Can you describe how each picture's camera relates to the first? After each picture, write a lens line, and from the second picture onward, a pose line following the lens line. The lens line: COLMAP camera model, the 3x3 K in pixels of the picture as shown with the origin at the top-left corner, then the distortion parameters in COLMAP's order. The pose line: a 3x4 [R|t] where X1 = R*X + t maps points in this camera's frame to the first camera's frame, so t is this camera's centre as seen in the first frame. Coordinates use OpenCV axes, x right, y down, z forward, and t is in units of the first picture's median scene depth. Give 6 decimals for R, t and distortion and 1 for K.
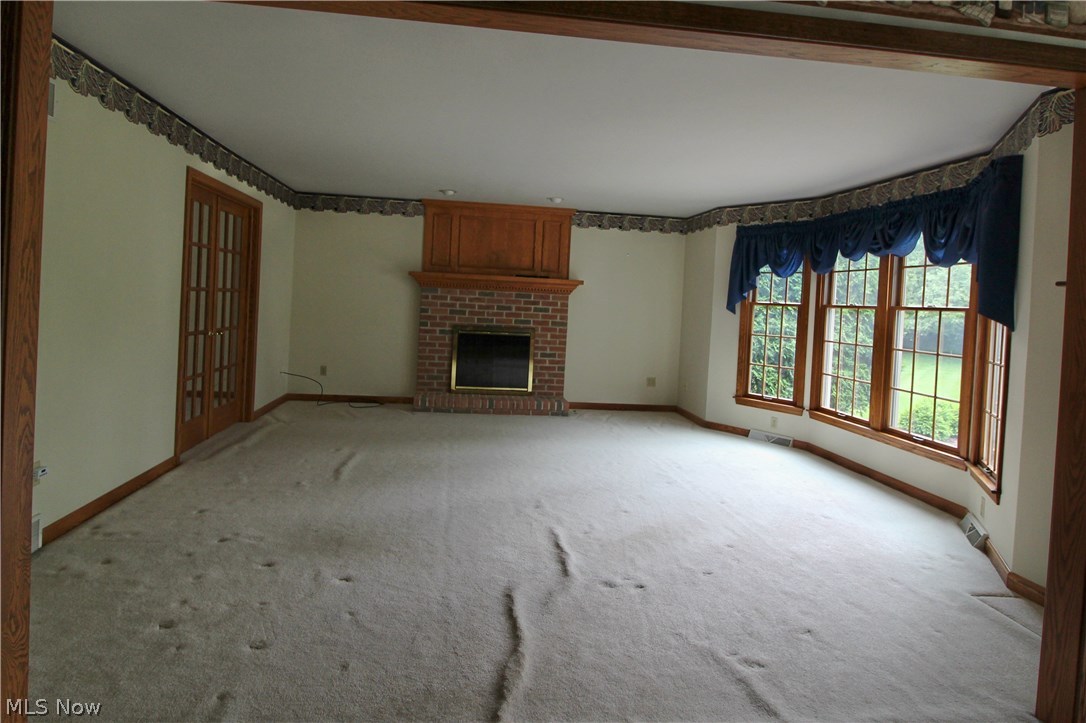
lens RADIAL K [[625.4, 0, 536.5], [0, 625.4, 309.6], [0, 0, 1]] dist [-0.009301, -0.002897]
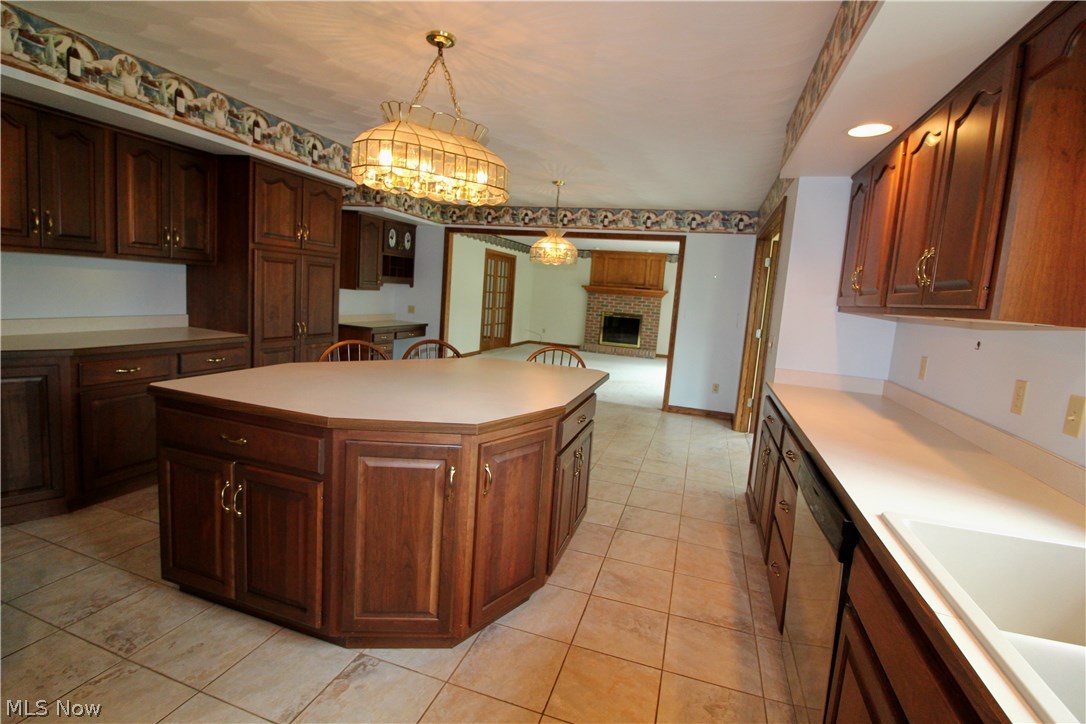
lens RADIAL K [[502.6, 0, 545.8], [0, 502.6, 347.5], [0, 0, 1]] dist [-0.001782, -0.012044]
pose [[0.907704, 0.062648, -0.414909, 0.402694], [-0.032934, 0.996378, 0.078395, 0.018786], [0.418318, -0.057495, 0.906479, -0.596048]]
